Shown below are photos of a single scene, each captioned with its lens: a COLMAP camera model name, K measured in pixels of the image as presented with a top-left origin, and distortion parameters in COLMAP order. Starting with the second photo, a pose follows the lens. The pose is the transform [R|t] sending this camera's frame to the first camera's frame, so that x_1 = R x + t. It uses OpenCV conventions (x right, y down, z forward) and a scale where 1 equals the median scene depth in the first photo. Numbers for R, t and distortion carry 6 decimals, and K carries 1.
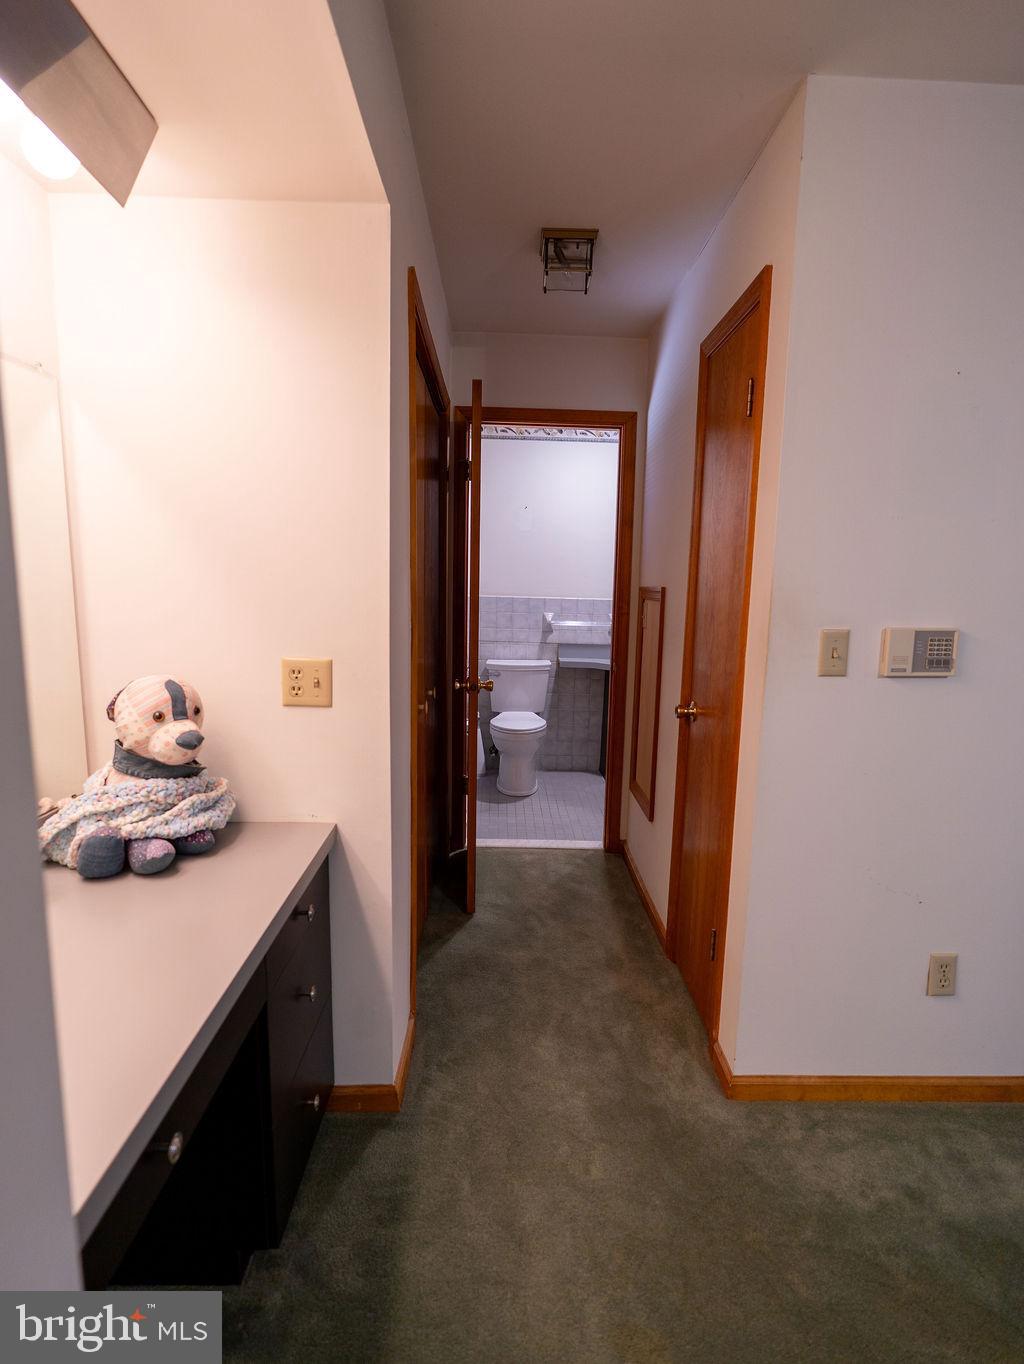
lens RADIAL K [[698.7, 0, 512.0], [0, 698.7, 682.0], [0, 0, 1]] dist [-0.004696, -0.000549]
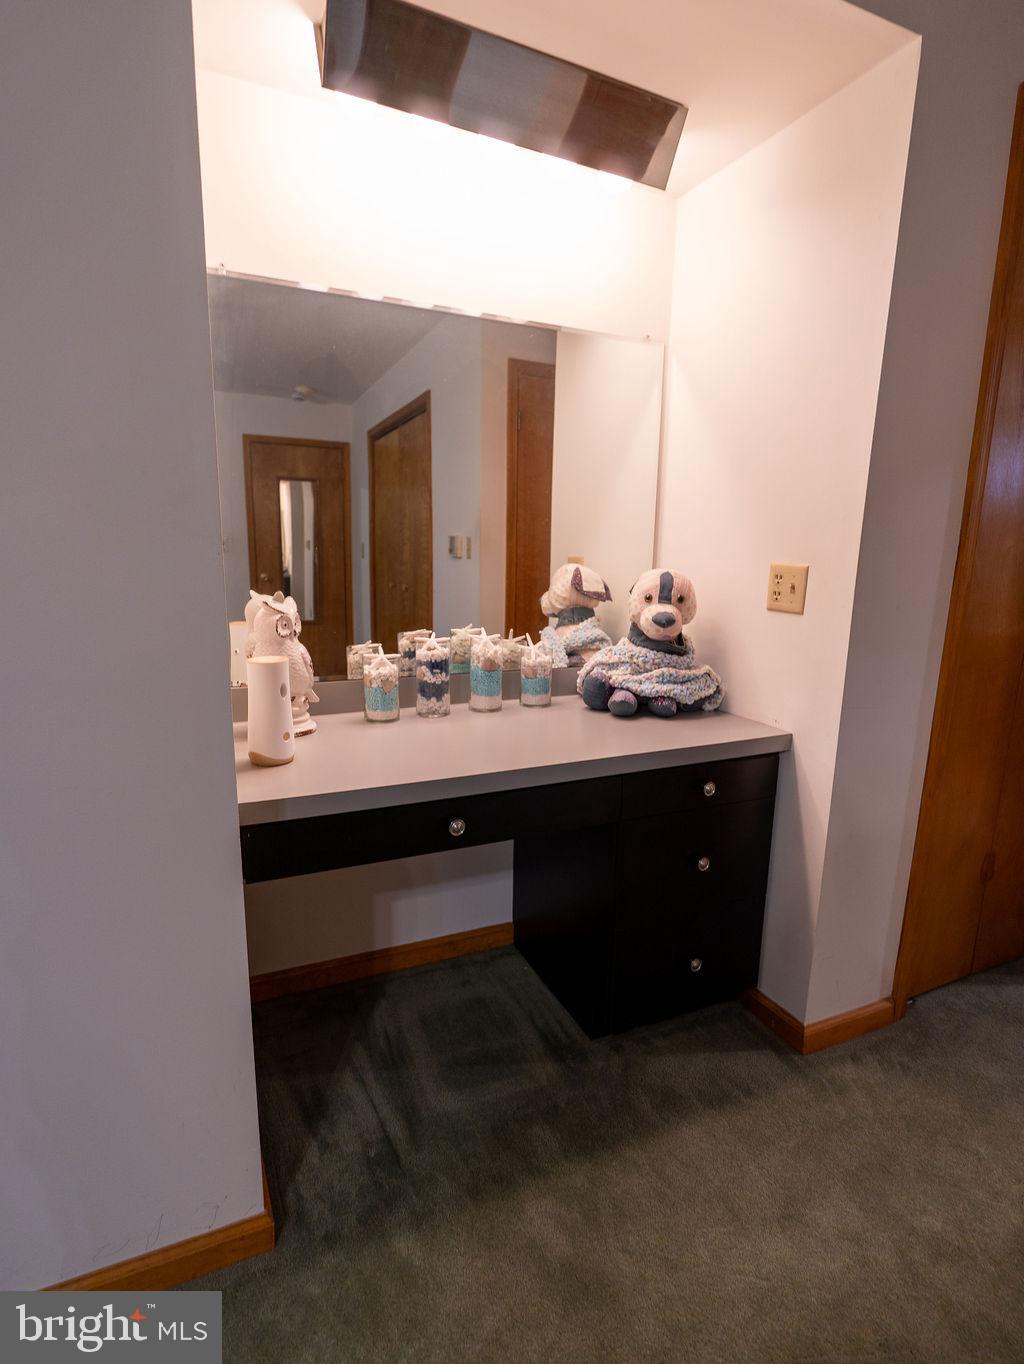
lens RADIAL K [[698.7, 0, 512.0], [0, 698.7, 682.0], [0, 0, 1]] dist [-0.004696, -0.000549]
pose [[0.398320, 0.165493, -0.902194, 0.519096], [-0.150271, 0.982073, 0.113801, 0.084589], [0.904854, 0.090244, 0.416048, 0.240010]]
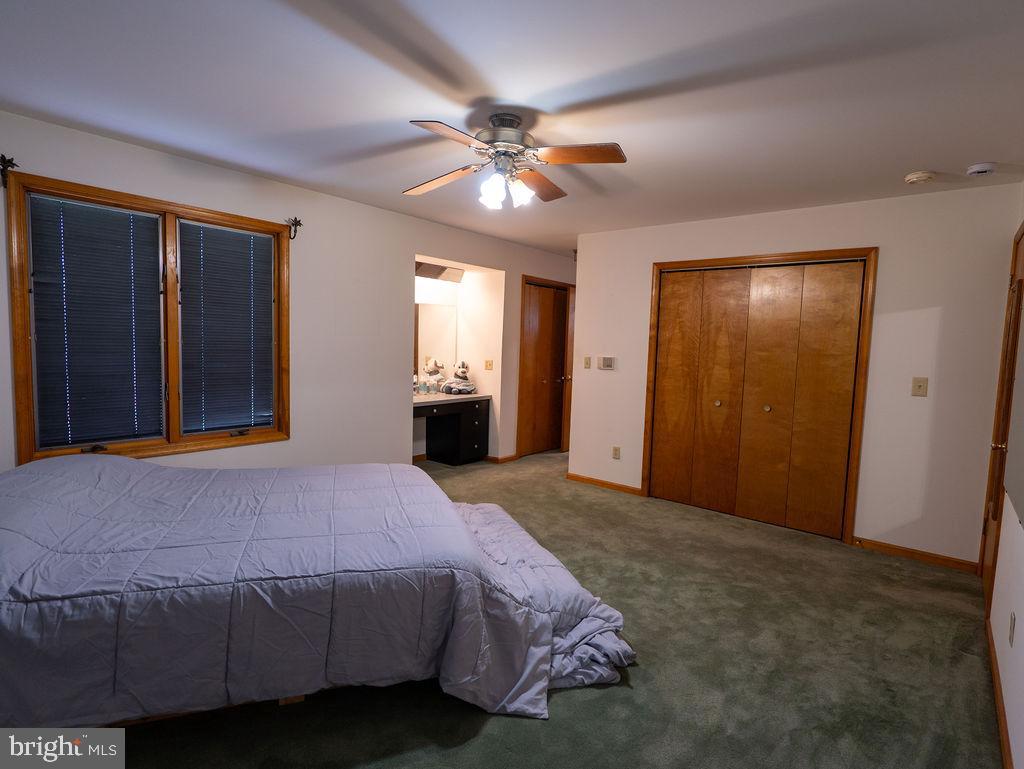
lens RADIAL K [[524.5, 0, 512.0], [0, 524.5, 384.5], [0, 0, 1]] dist [-0.004696, -0.000549]
pose [[0.758024, 0.057554, -0.649682, 2.342634], [-0.114820, 0.992318, -0.046061, 0.304916], [0.642040, 0.109512, 0.758809, -1.747973]]
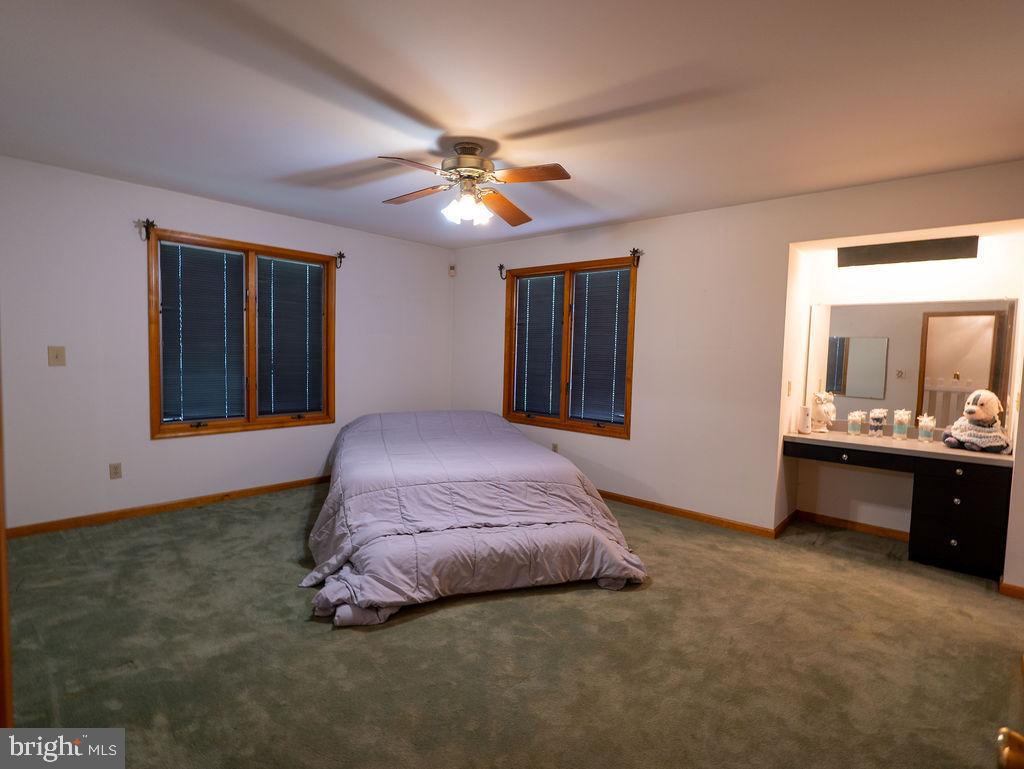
lens RADIAL K [[524.5, 0, 512.0], [0, 524.5, 384.5], [0, 0, 1]] dist [-0.004696, -0.000549]
pose [[-0.677187, 0.005614, -0.735790, 2.492001], [-0.151829, 0.977385, 0.147193, -0.065340], [0.719976, 0.211391, -0.661020, 0.972307]]
